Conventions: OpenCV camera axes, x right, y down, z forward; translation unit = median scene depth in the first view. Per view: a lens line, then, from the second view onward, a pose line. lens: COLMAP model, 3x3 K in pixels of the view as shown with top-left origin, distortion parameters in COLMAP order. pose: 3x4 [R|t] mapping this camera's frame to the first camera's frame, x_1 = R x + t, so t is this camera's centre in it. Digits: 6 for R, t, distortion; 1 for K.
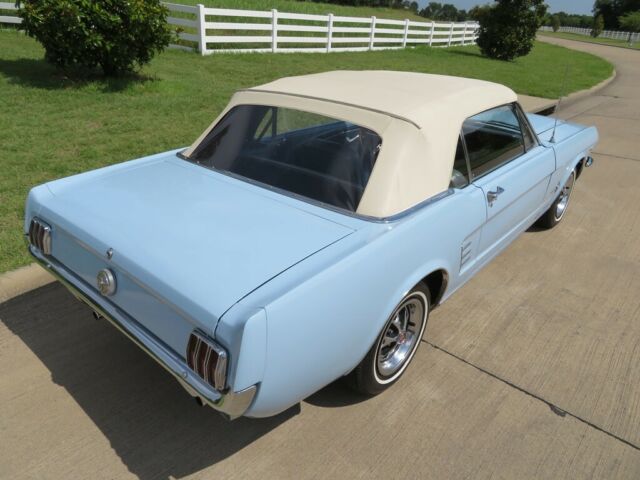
lens RADIAL K [[460.5, 0, 318.3], [0, 460.5, 237.4], [0, 0, 1]] dist [-0.007745, 0.000203]
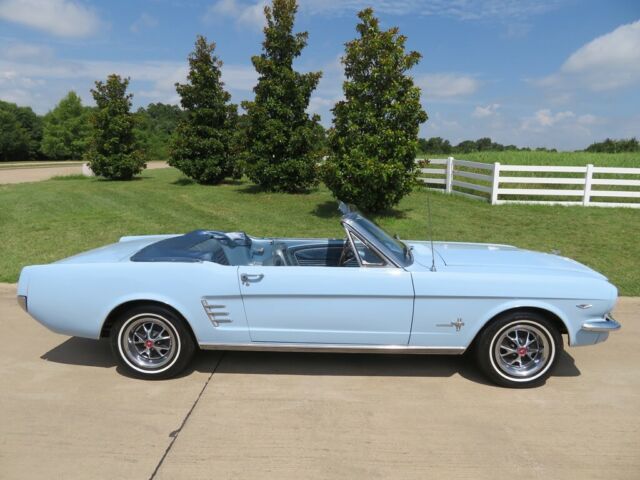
lens RADIAL K [[460.5, 0, 318.8], [0, 460.5, 238.4], [0, 0, 1]] dist [-0.007745, 0.000203]
pose [[0.633546, 0.086895, -0.768810, 0.923298], [-0.323641, 0.932326, -0.161324, -0.028494], [0.702763, 0.351024, 0.618794, 0.161688]]
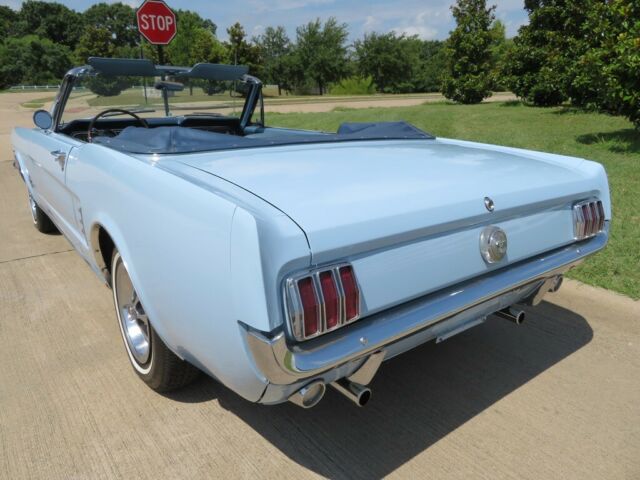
lens RADIAL K [[460.5, 0, 320.1], [0, 460.5, 242.0], [0, 0, 1]] dist [-0.007745, 0.000203]
pose [[-0.198254, 0.250252, -0.947665, 0.830740], [-0.439288, 0.841627, 0.314150, -0.338387], [0.876197, 0.478579, -0.056923, 1.100210]]
